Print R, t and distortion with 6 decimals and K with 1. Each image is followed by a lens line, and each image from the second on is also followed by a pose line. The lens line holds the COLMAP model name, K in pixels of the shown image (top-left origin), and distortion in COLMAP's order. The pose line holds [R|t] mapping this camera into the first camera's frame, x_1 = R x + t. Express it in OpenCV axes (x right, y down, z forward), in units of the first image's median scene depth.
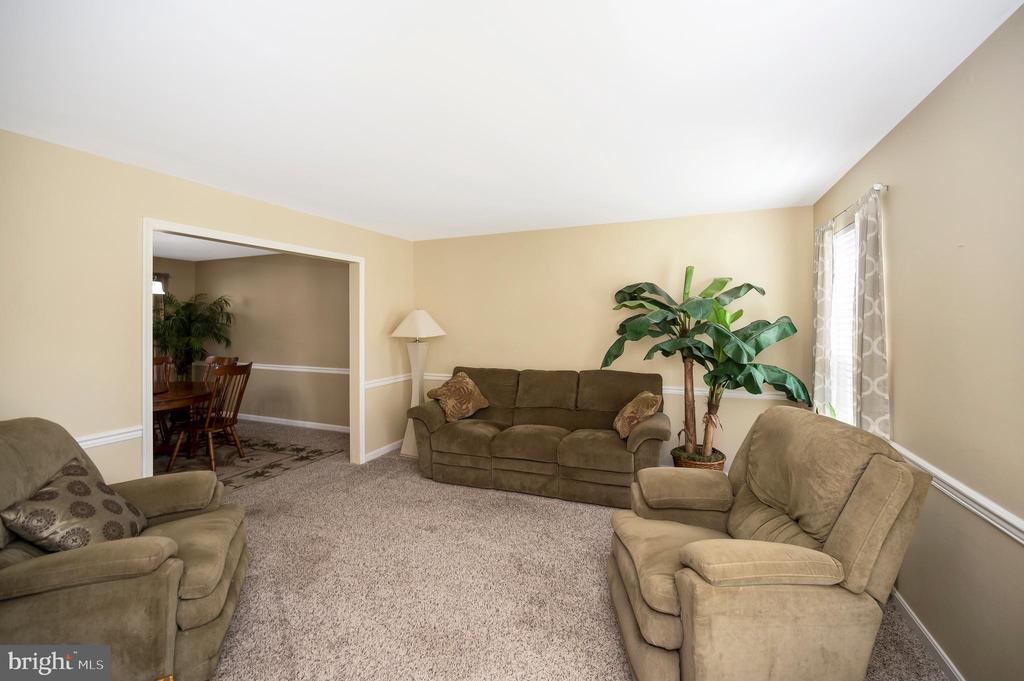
lens RADIAL K [[425.0, 0, 511.1], [0, 425.0, 329.5], [0, 0, 1]] dist [0.000681, 0.000668]
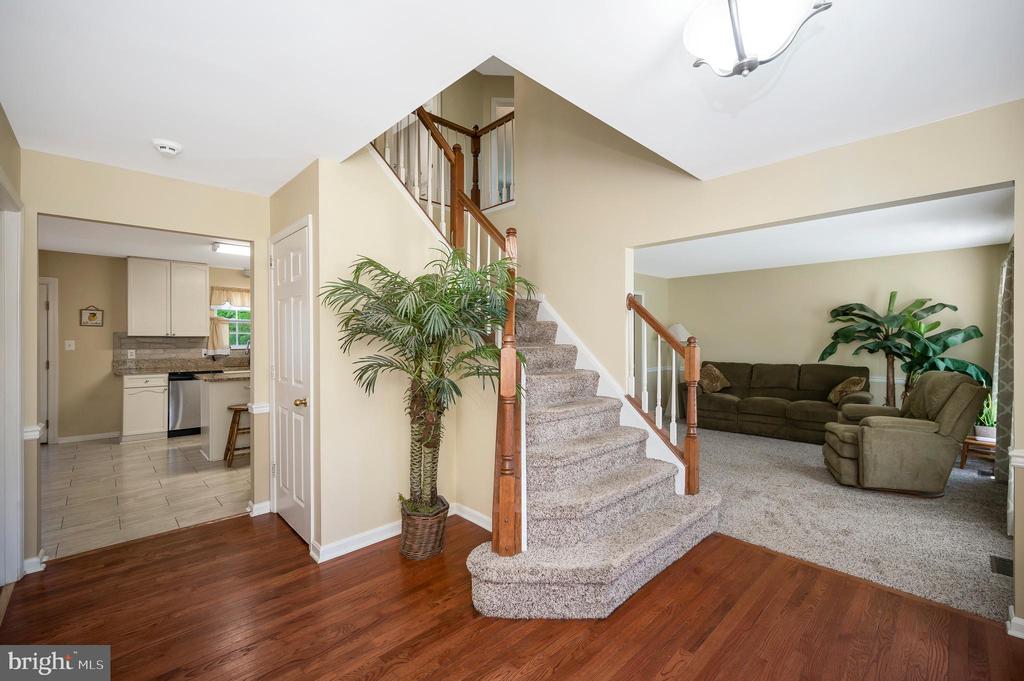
lens RADIAL K [[425.0, 0, 517.3], [0, 425.0, 349.6], [0, 0, 1]] dist [0.000681, 0.000668]
pose [[0.921723, 0.010386, -0.387709, -0.197924], [-0.006742, 0.999919, 0.010758, 0.041917], [0.387790, -0.007302, 0.921719, -0.845944]]
